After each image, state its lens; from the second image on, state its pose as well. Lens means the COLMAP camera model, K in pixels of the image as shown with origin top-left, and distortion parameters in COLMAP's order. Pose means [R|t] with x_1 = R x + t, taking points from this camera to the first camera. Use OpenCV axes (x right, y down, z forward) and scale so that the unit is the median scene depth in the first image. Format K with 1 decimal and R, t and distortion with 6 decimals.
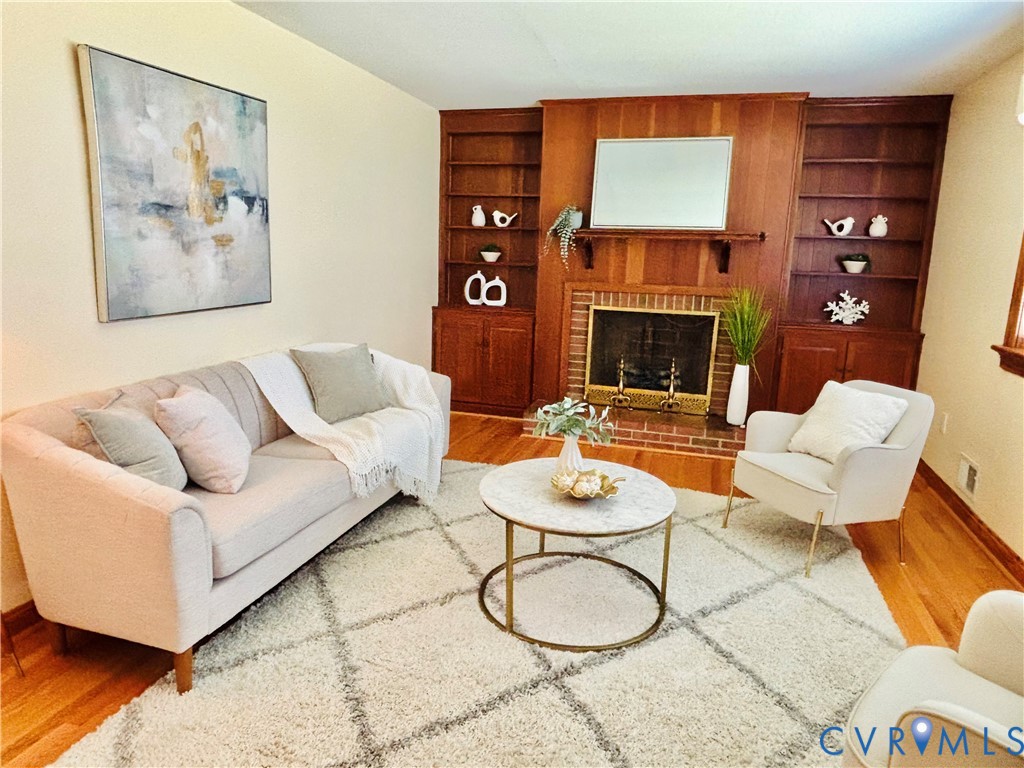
lens RADIAL K [[651.2, 0, 512.0], [0, 651.2, 384.0], [0, 0, 1]] dist [0.004695, -0.037636]
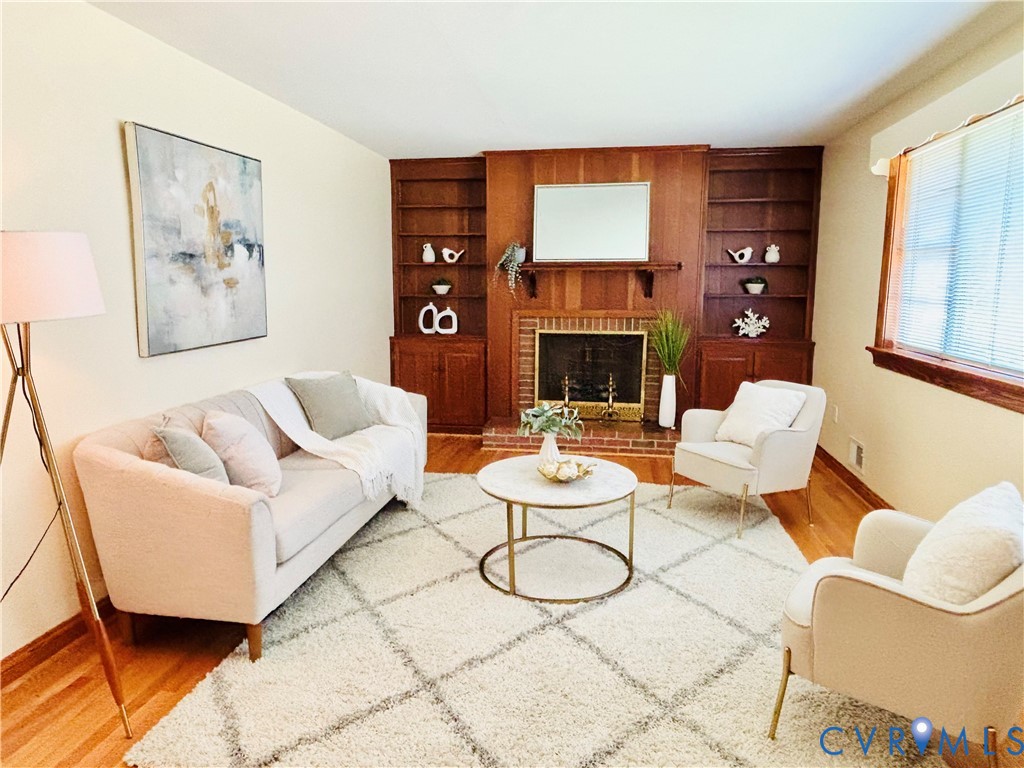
lens RADIAL K [[651.2, 0, 512.0], [0, 651.2, 384.0], [0, 0, 1]] dist [0.004695, -0.037636]
pose [[0.990947, -0.048789, 0.125073, -0.100356], [0.054377, 0.997651, -0.041654, 0.026929], [-0.122747, 0.048078, 0.991273, -0.164817]]
